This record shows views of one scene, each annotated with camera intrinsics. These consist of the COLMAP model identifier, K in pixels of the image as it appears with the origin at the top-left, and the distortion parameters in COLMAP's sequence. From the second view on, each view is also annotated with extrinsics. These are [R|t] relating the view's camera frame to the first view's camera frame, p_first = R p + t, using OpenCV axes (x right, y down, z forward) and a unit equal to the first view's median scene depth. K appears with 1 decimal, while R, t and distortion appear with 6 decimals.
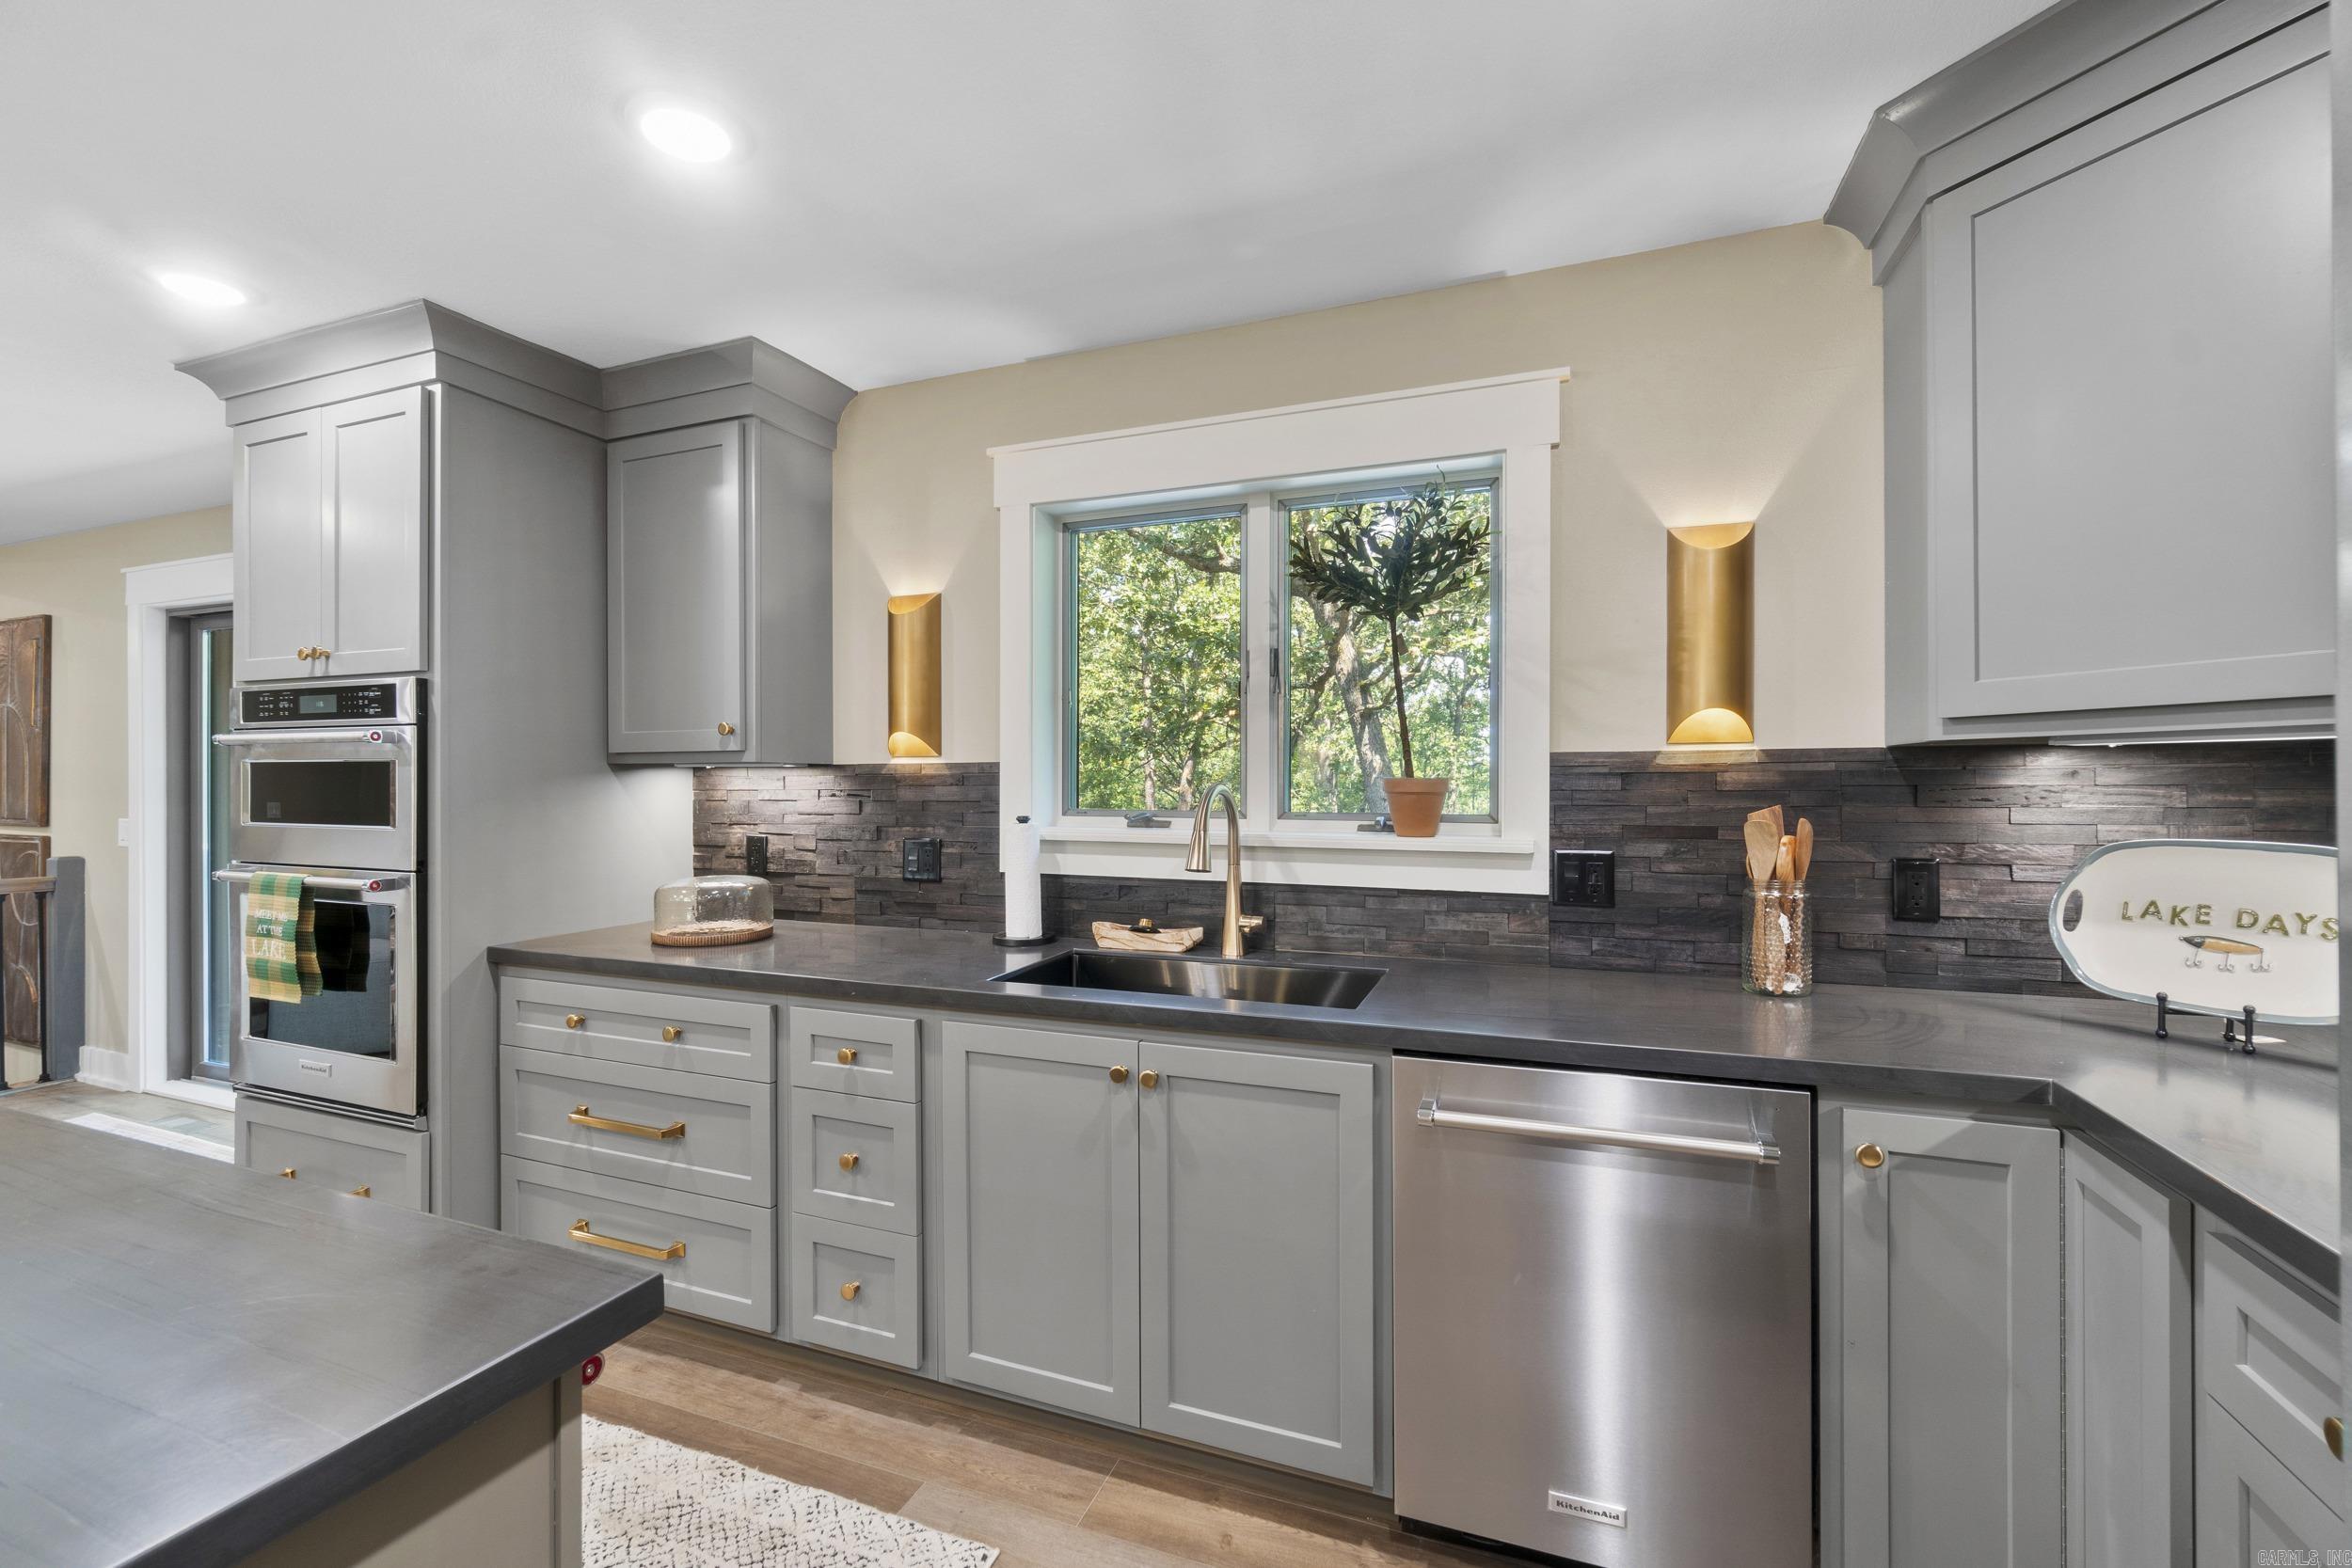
lens RADIAL K [[1015.1, 0, 1176.0], [0, 1015.1, 784.0], [0, 0, 1]] dist [-0.004104, -0.000281]
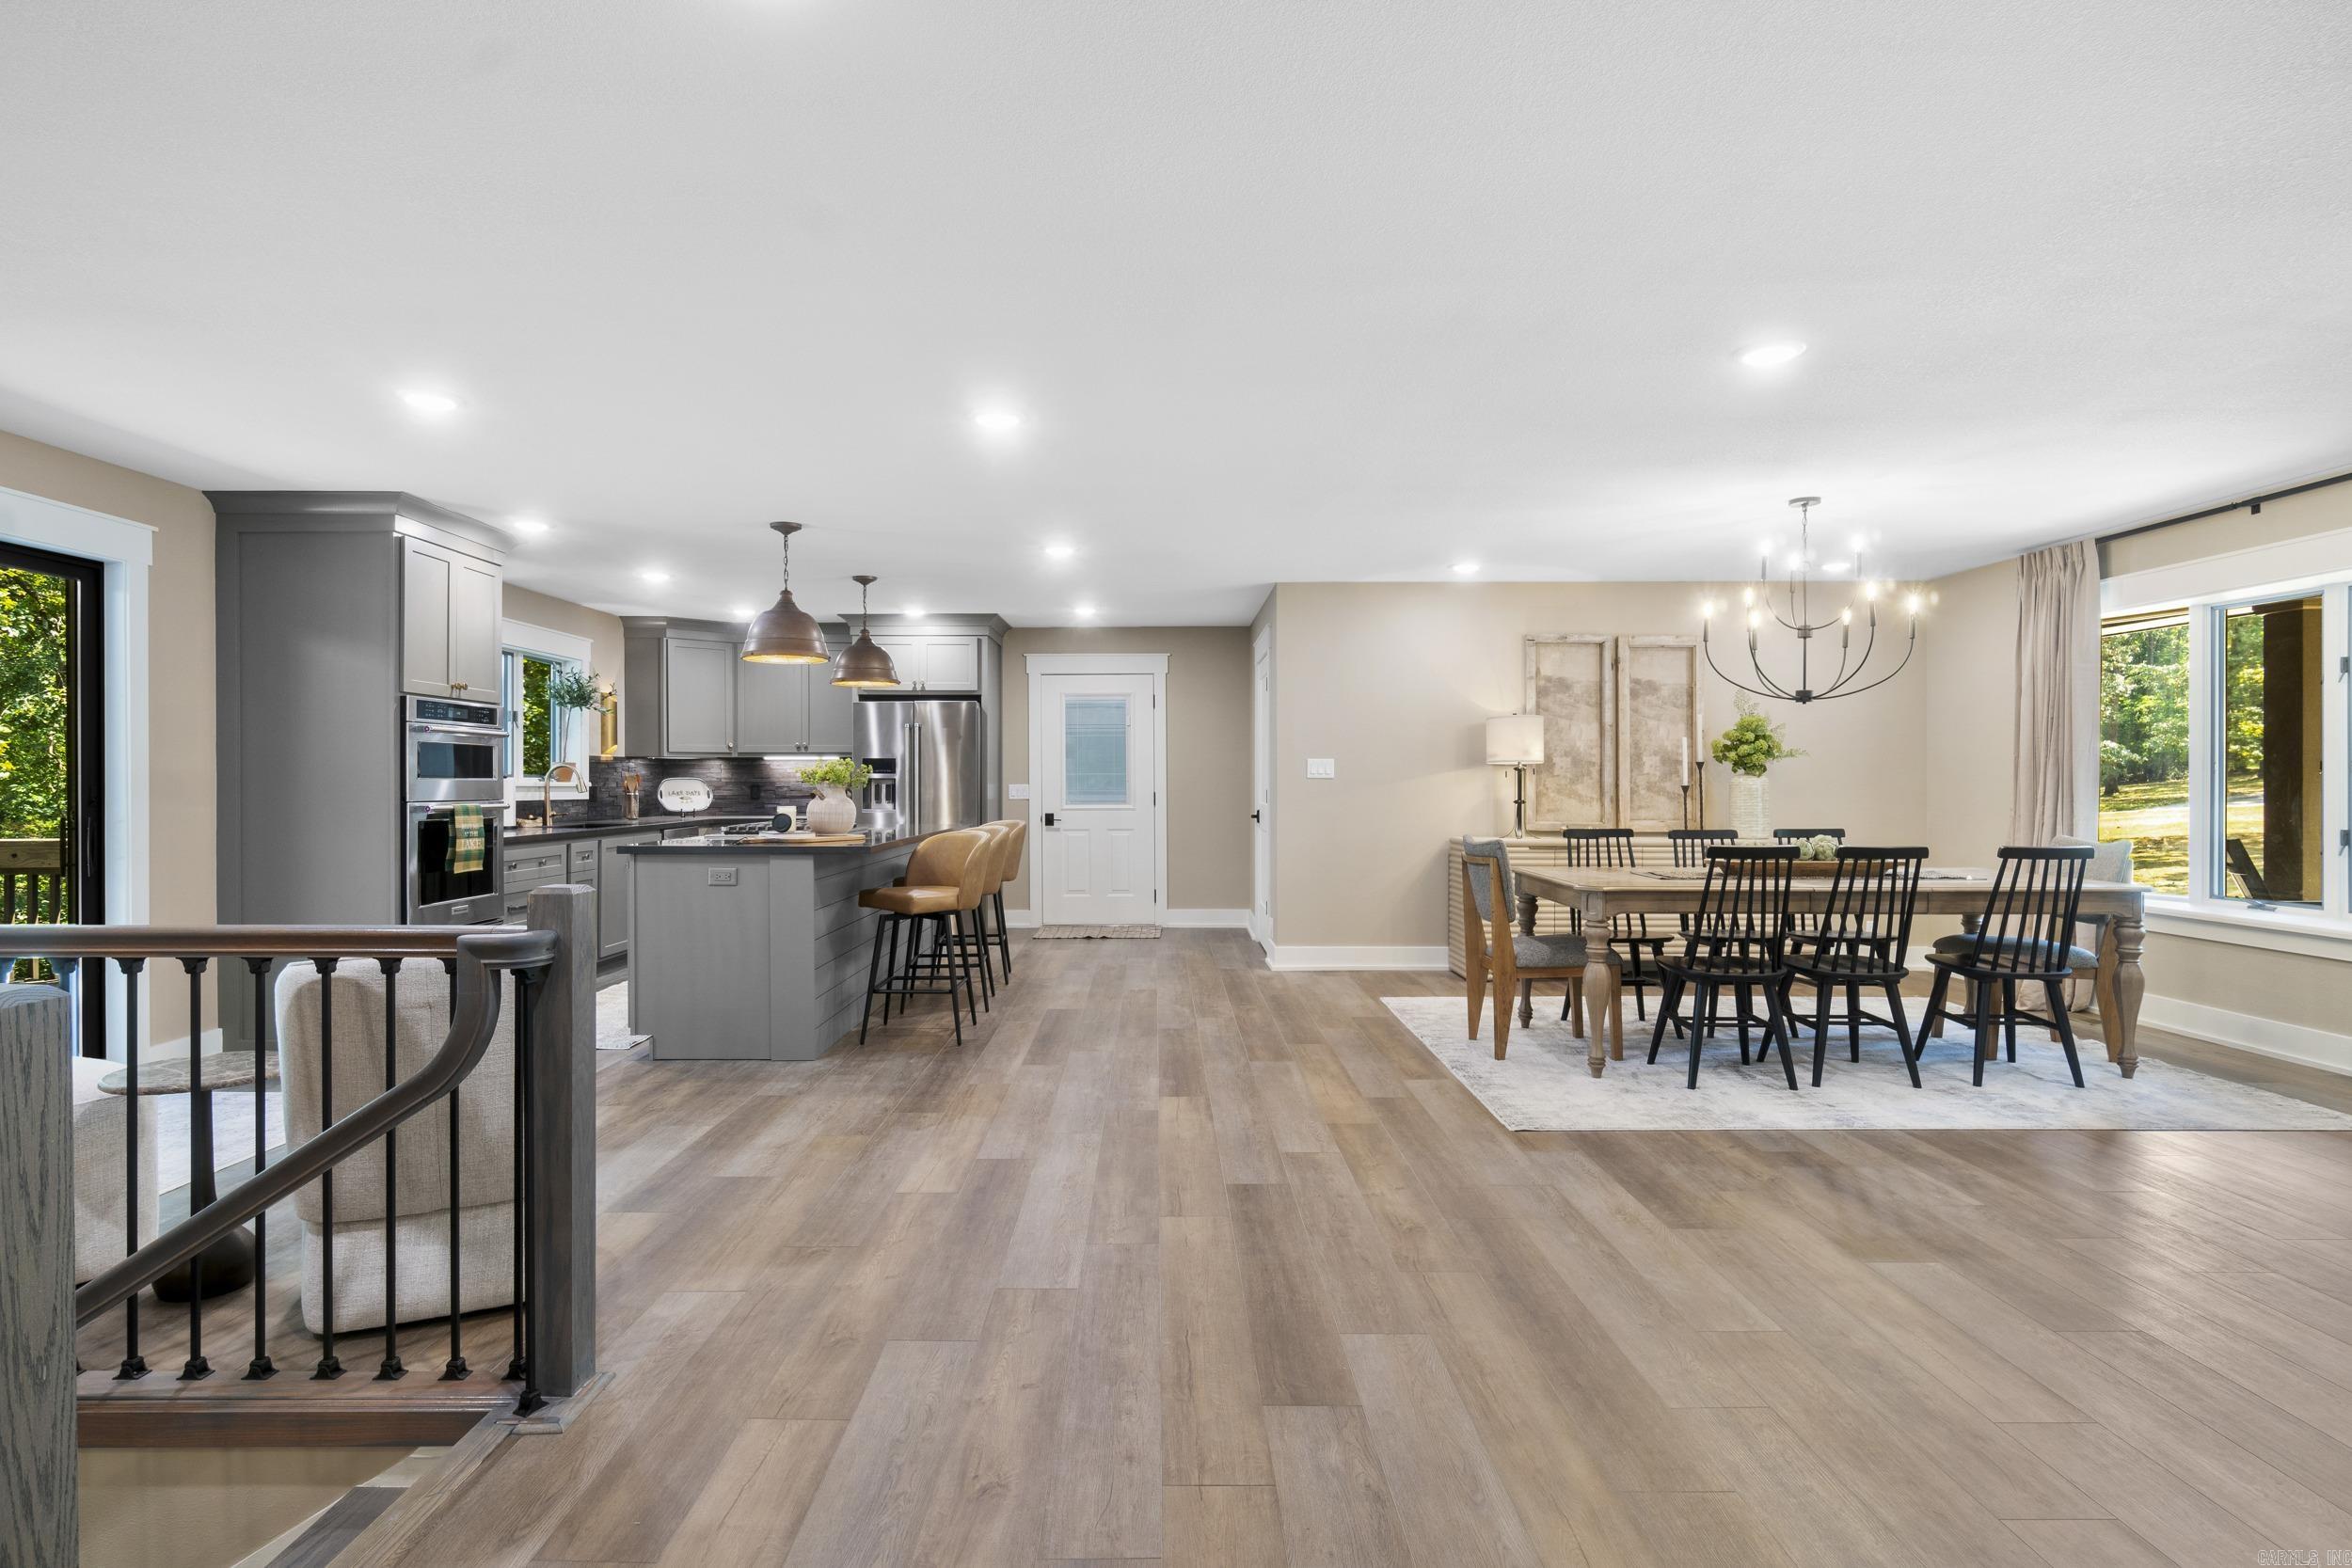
lens RADIAL K [[1189.7, 0, 1156.6], [0, 1189.7, 779.3], [0, 0, 1]] dist [-0.005333, -0.000011]
pose [[-0.370801, 0.002707, 0.928708, -3.411427], [0.002320, 0.999995, -0.001989, 0.050225], [-0.928710, 0.001417, -0.370805, 0.633509]]
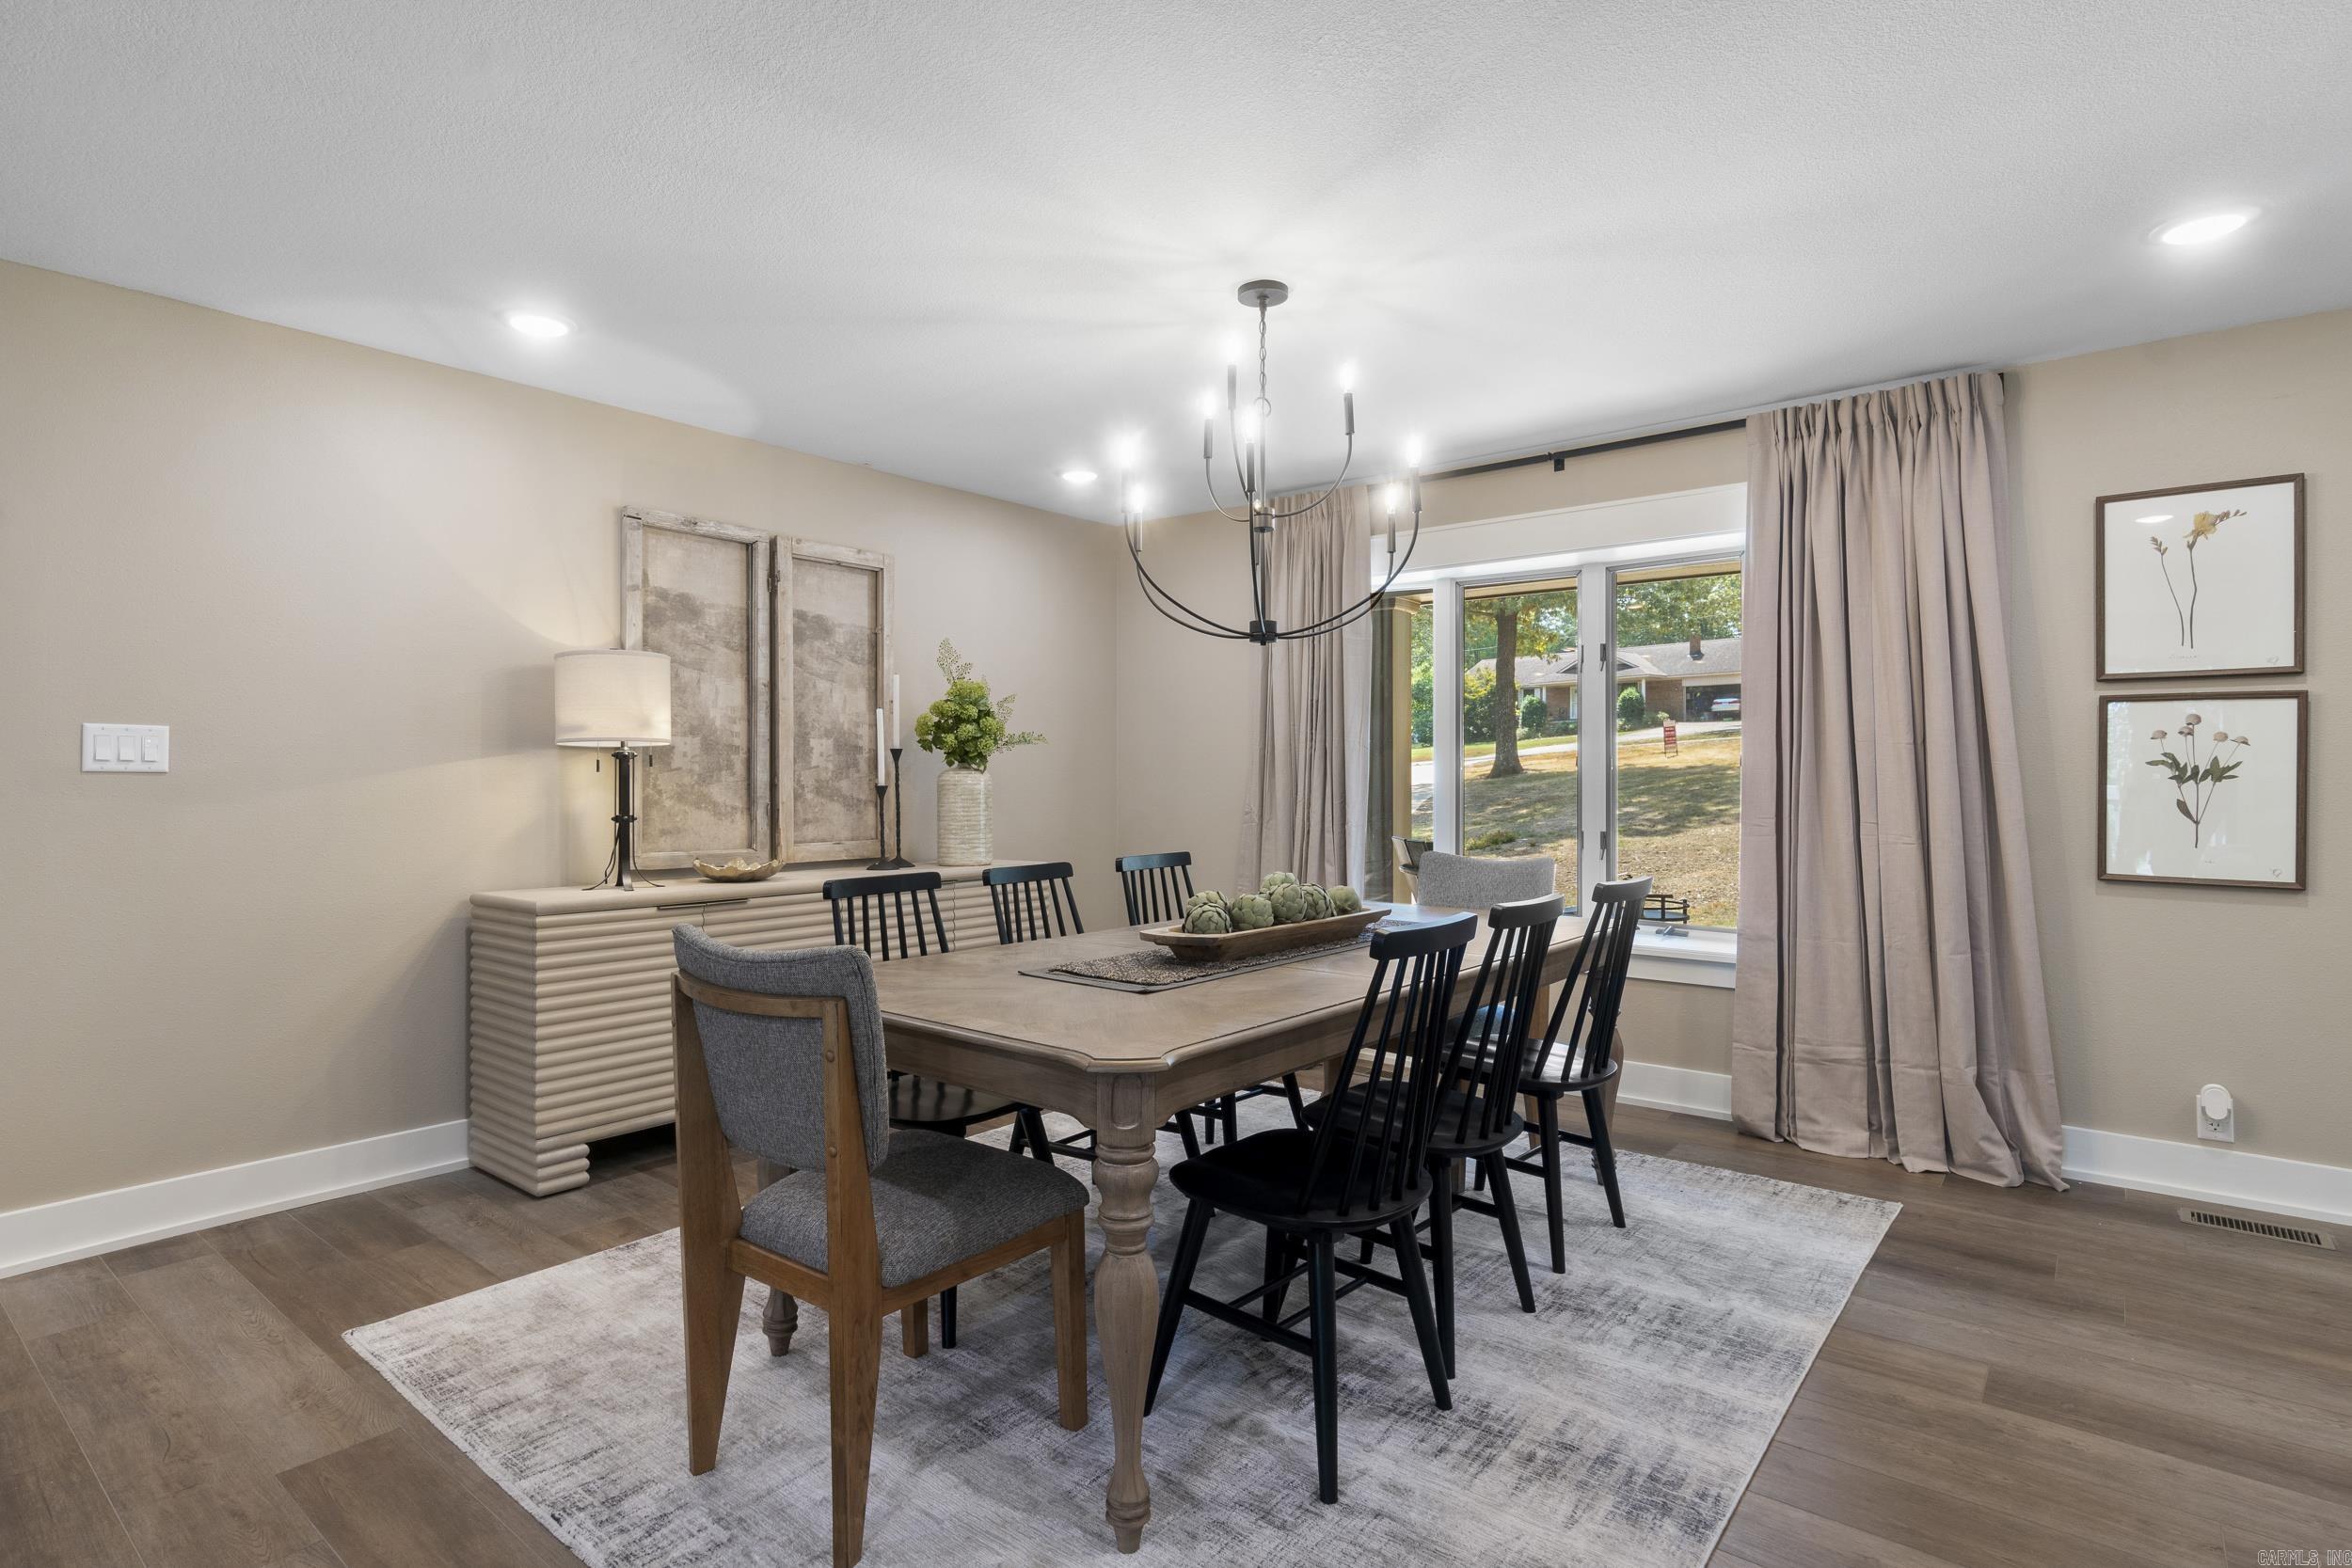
lens RADIAL K [[1191.1, 0, 1170.8], [0, 1191.1, 780.2], [0, 0, 1]] dist [-0.003495, -0.000568]
pose [[-0.954126, 0.000805, 0.299404, -2.152024], [0.002105, 0.999990, 0.004018, 0.047881], [-0.299398, 0.004464, -0.954118, -0.031391]]
